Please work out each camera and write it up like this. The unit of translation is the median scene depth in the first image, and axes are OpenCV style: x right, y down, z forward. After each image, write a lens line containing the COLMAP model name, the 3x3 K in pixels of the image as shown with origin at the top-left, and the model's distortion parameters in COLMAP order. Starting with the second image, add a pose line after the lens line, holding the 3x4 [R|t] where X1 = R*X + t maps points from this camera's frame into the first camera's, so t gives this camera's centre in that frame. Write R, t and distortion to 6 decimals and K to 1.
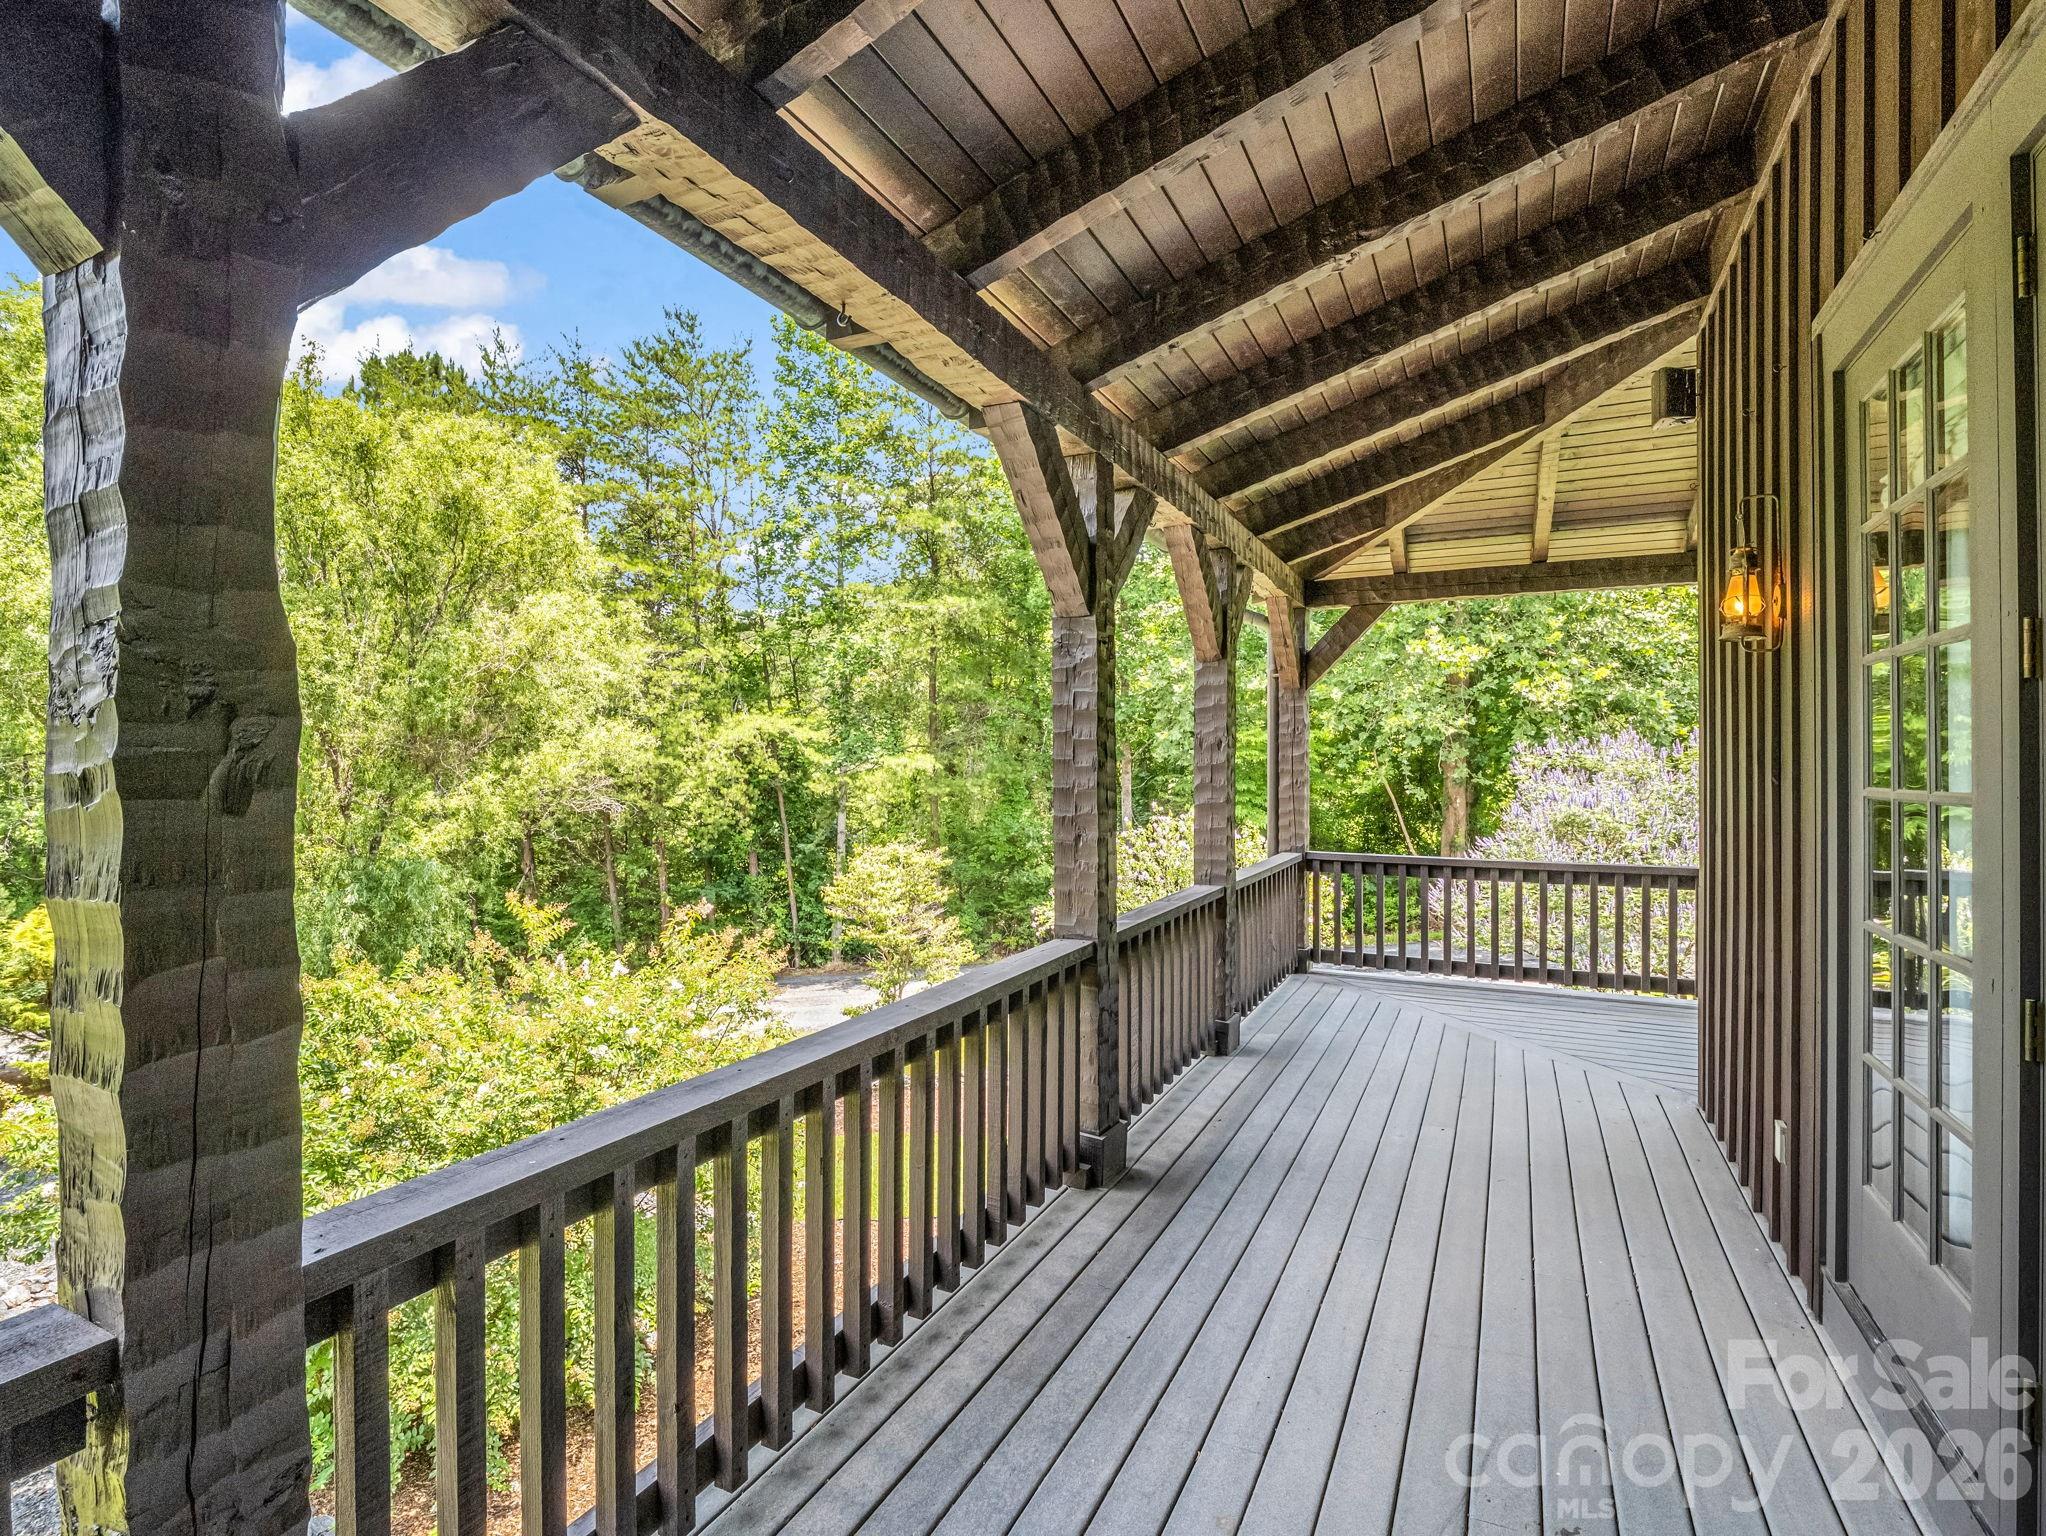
lens RADIAL K [[1040.7, 0, 1029.1], [0, 1040.7, 760.8], [0, 0, 1]] dist [-0.000789, -0.000900]
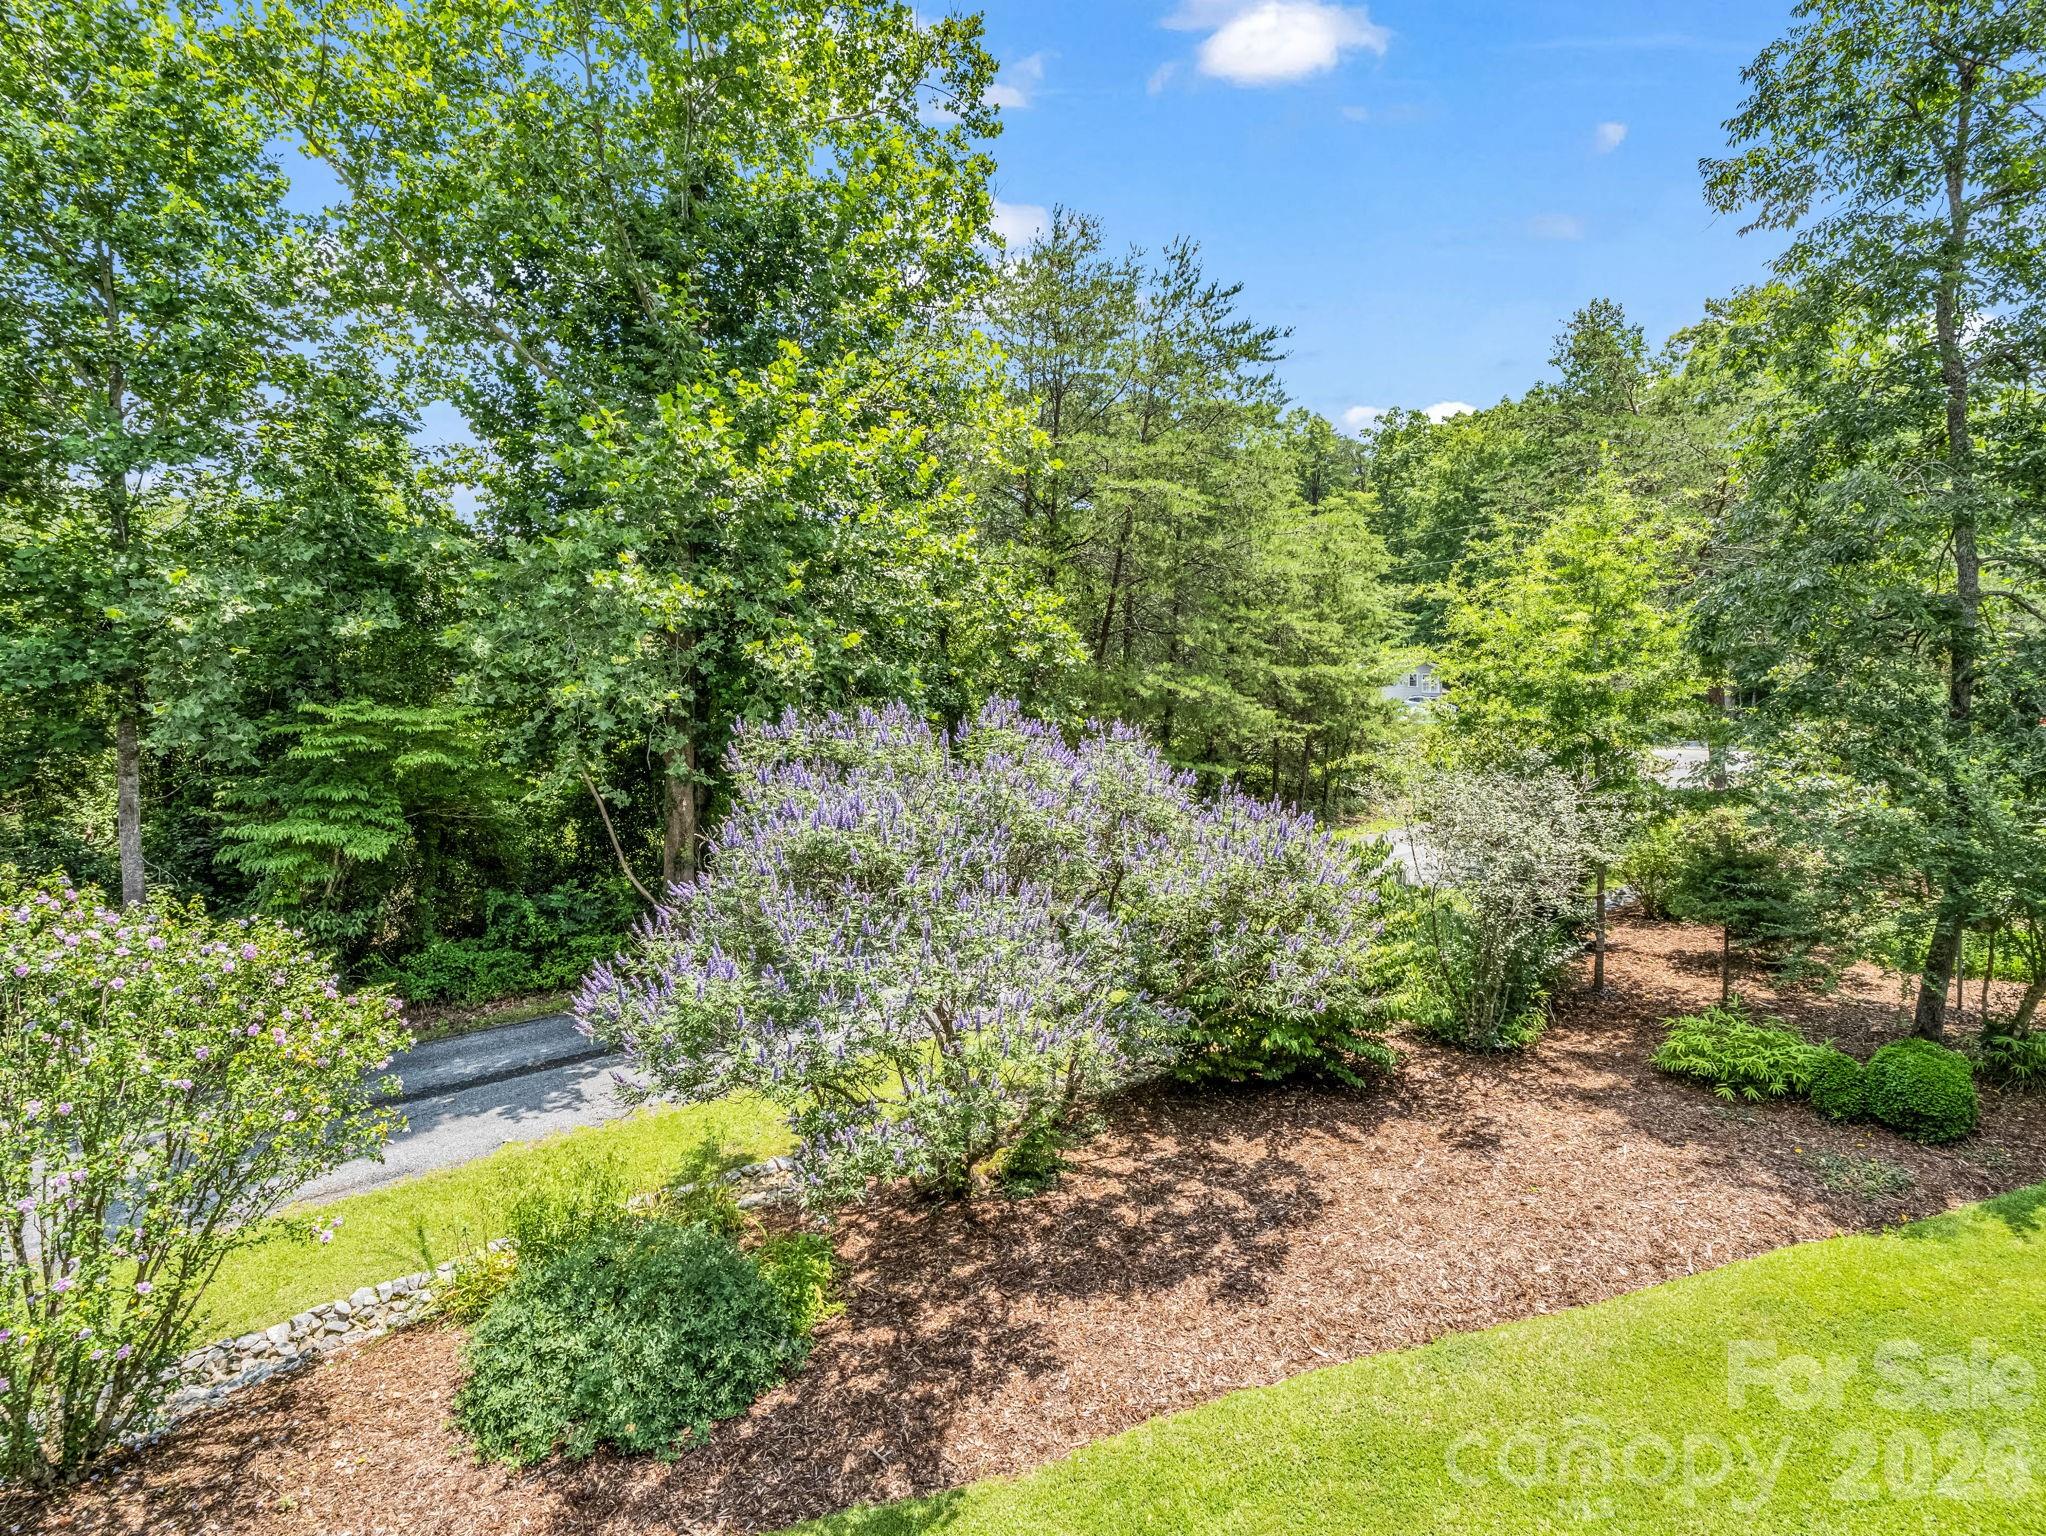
lens RADIAL K [[1040.7, 0, 1027.5], [0, 1040.7, 762.5], [0, 0, 1]] dist [-0.000789, -0.000900]
pose [[0.775735, -0.010055, 0.630978, 0.157299], [0.005100, 0.999940, 0.009664, 0.001996], [-0.631038, -0.004278, 0.775740, 0.305110]]
